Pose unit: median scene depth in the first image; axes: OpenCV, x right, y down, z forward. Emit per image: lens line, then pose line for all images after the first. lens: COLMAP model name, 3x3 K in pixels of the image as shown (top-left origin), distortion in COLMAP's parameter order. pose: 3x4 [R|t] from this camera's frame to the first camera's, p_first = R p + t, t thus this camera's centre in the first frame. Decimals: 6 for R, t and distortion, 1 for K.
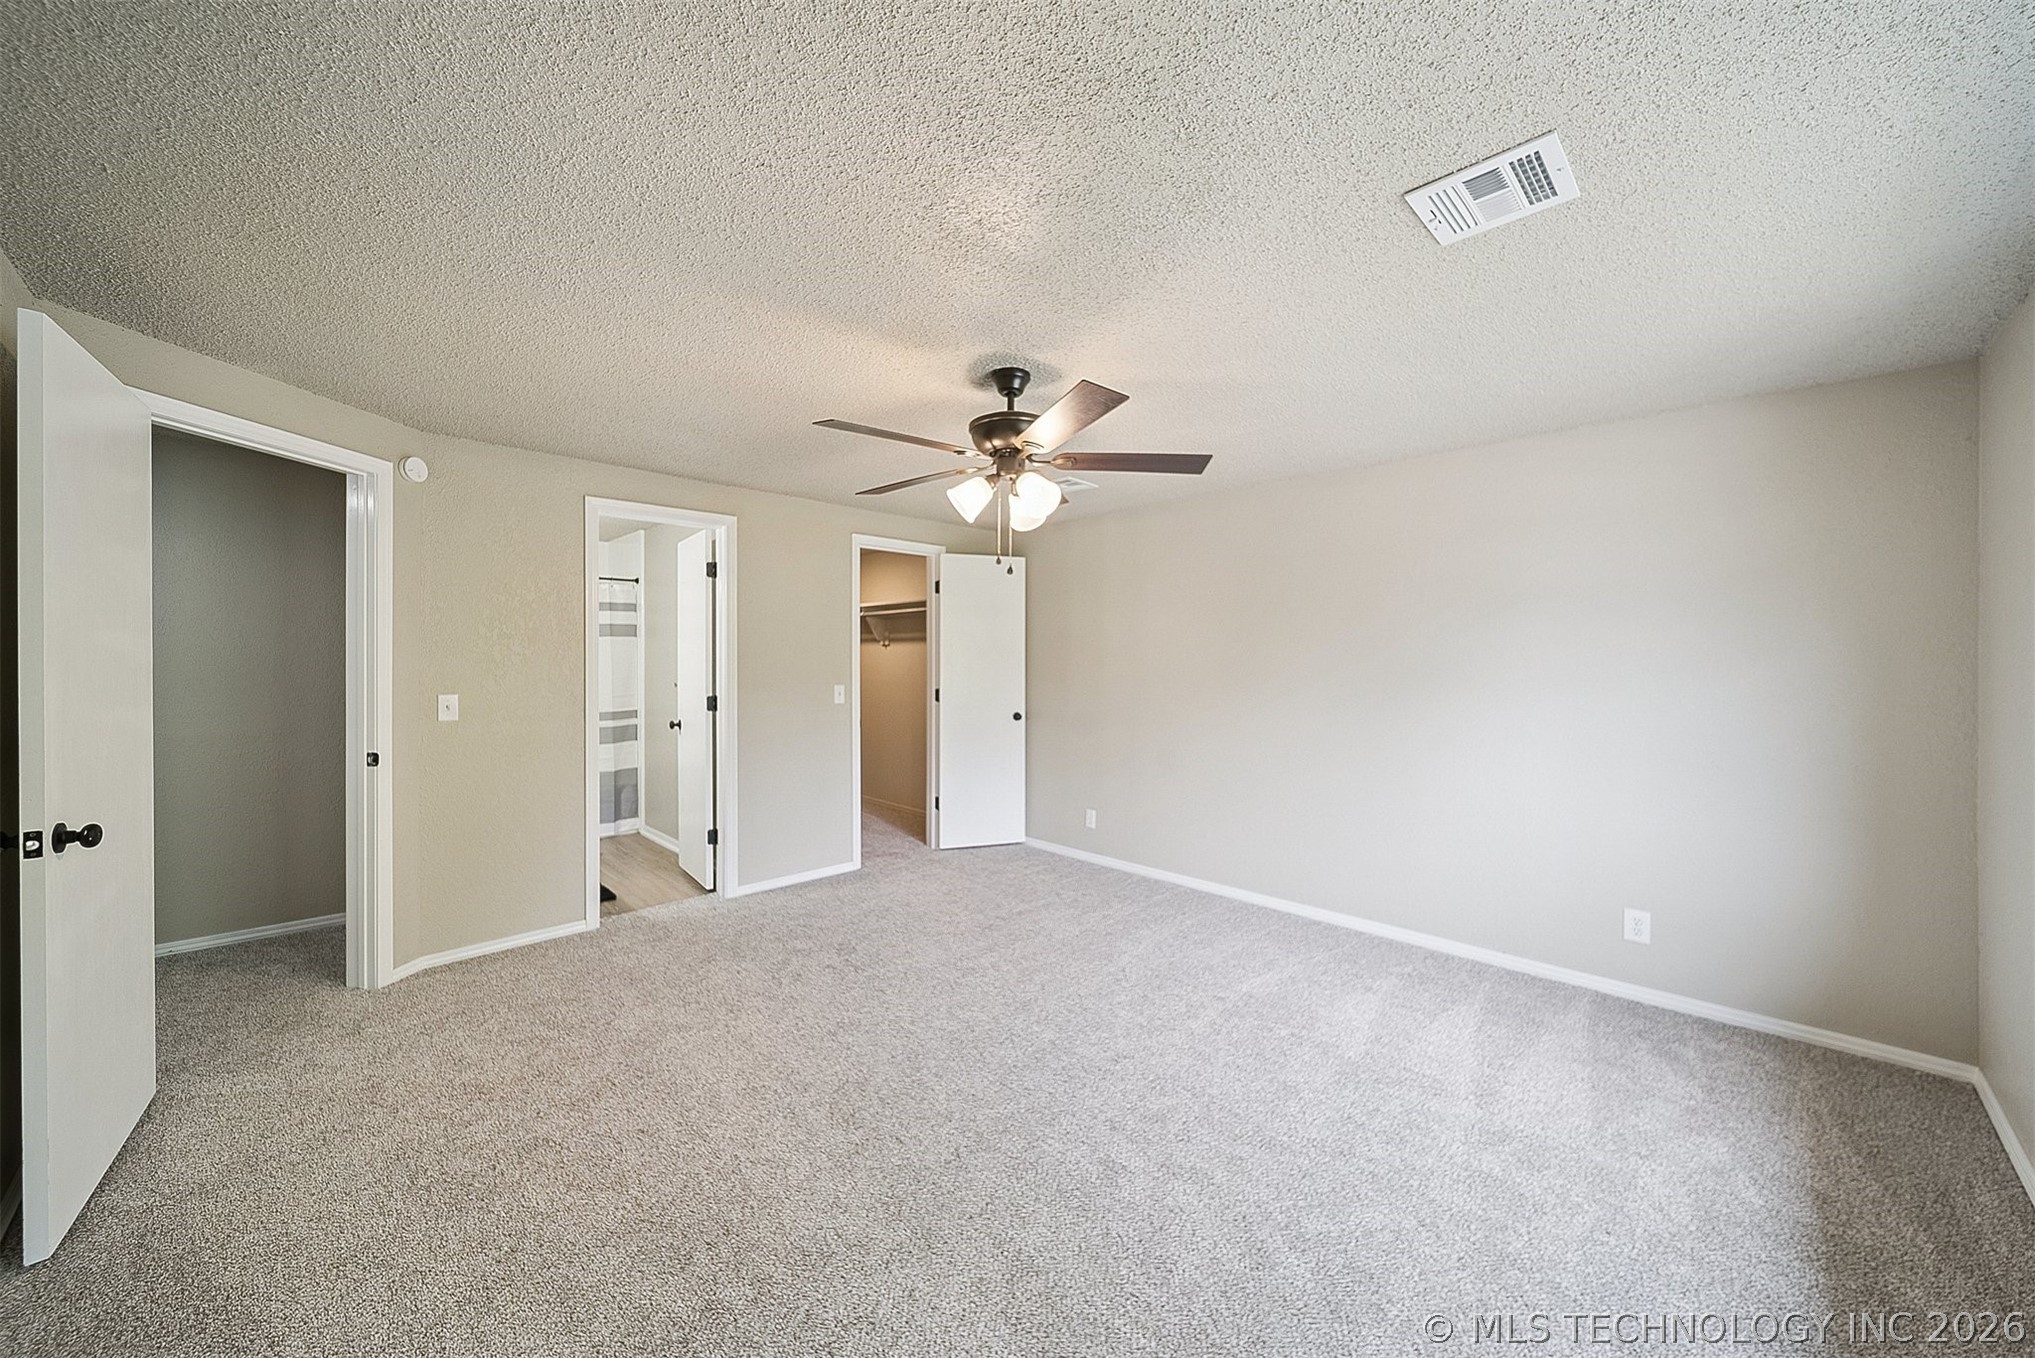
lens RADIAL K [[729.2, 0, 1022.4], [0, 729.2, 669.6], [0, 0, 1]] dist [-0.003025, -0.000180]
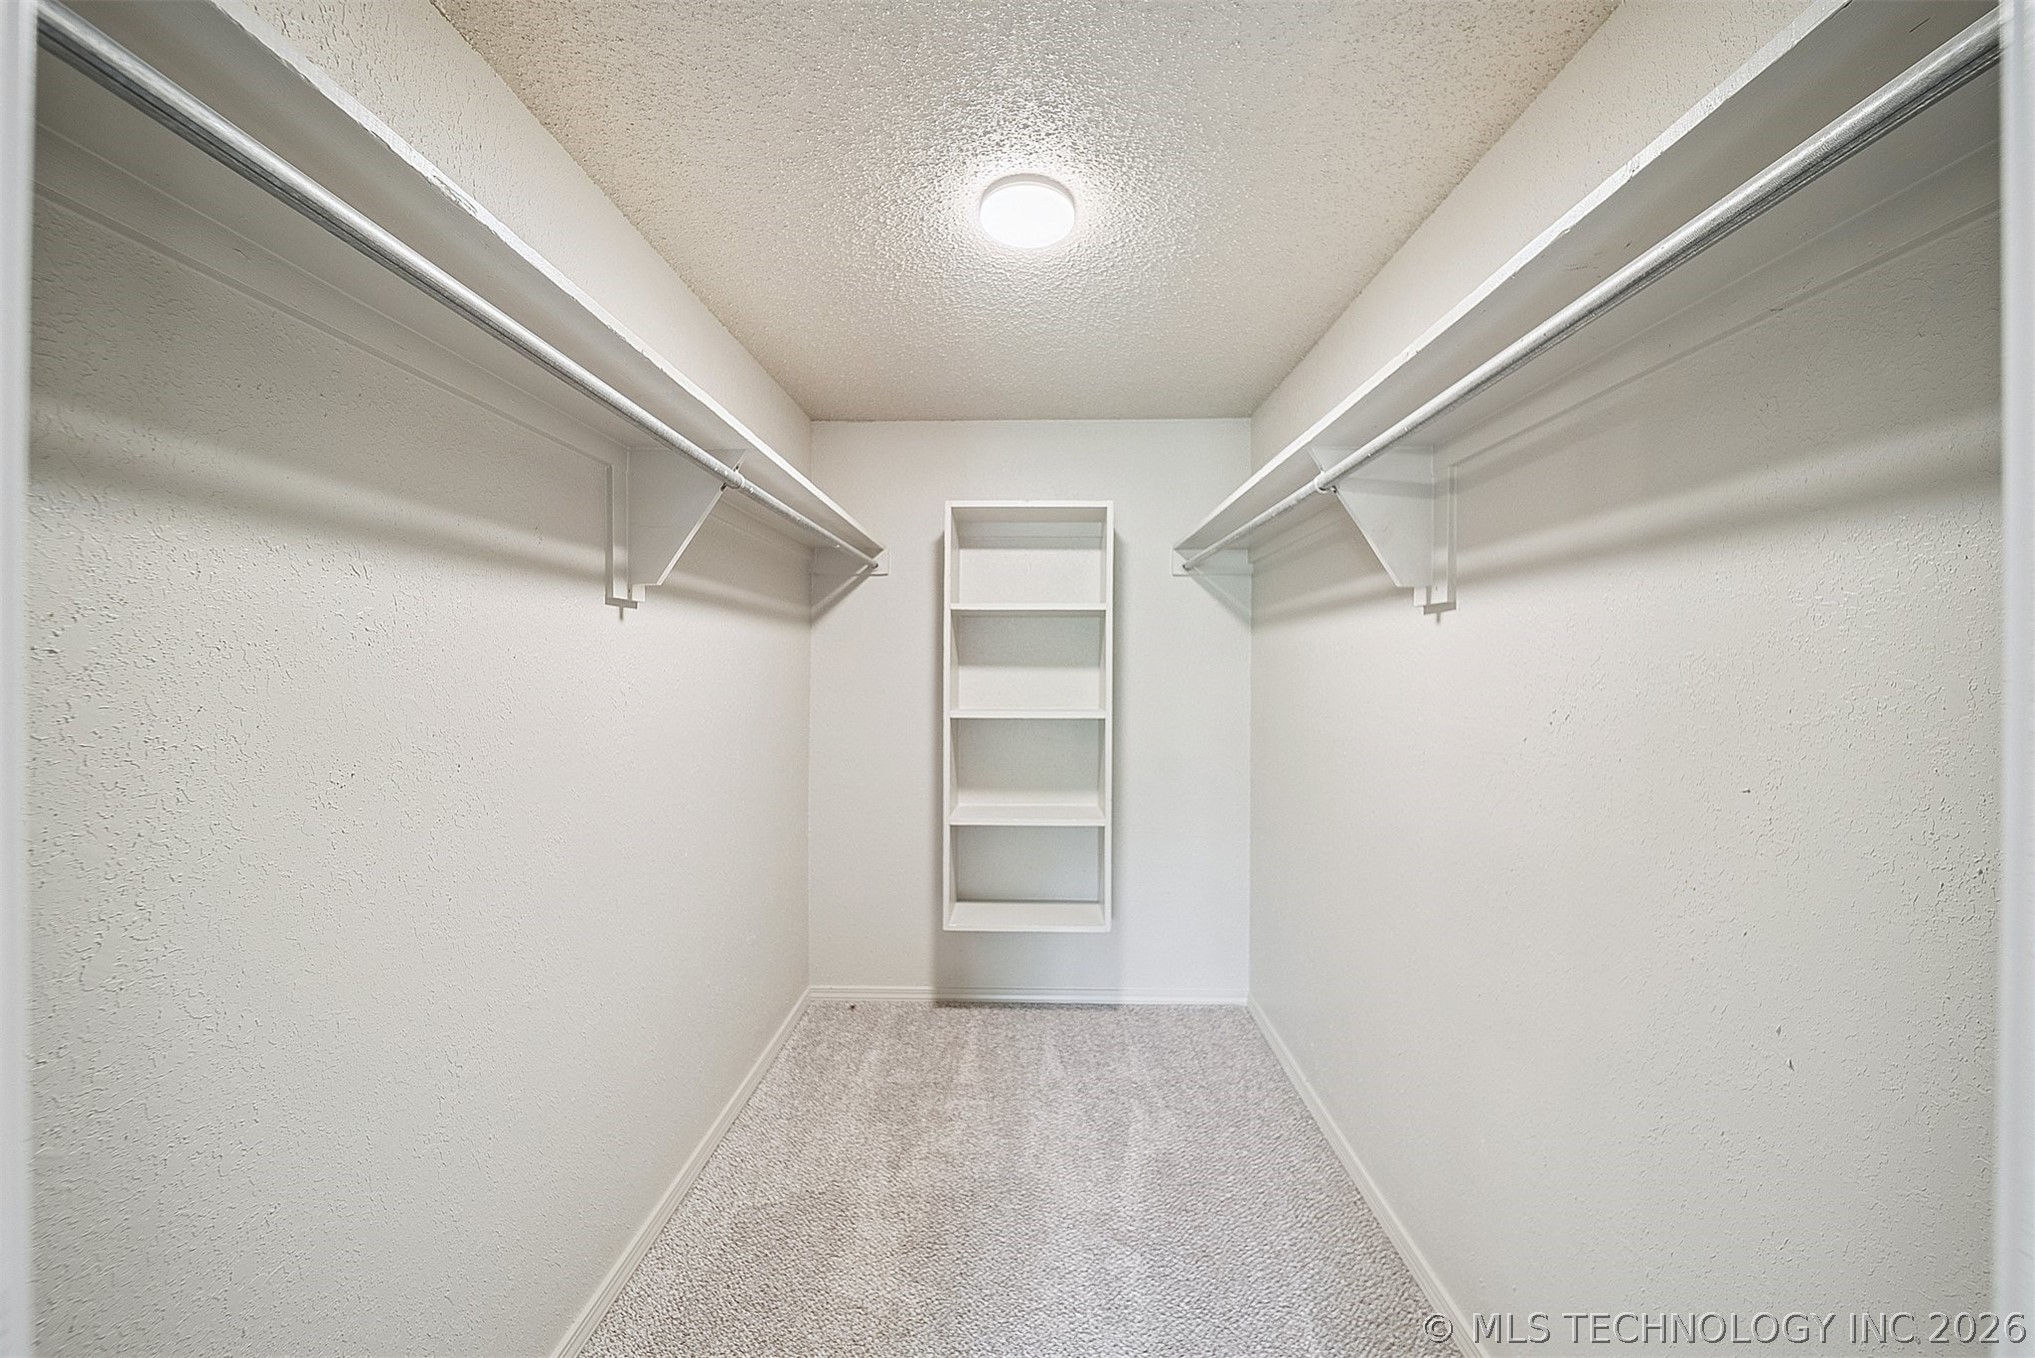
lens RADIAL K [[729.2, 0, 1016.0], [0, 729.2, 678.5], [0, 0, 1]] dist [-0.003025, -0.000180]
pose [[-0.719814, -0.001508, -0.694166, 0.045810], [-0.003404, 0.999993, 0.001358, -0.013038], [0.694159, 0.003340, -0.719814, 1.072469]]
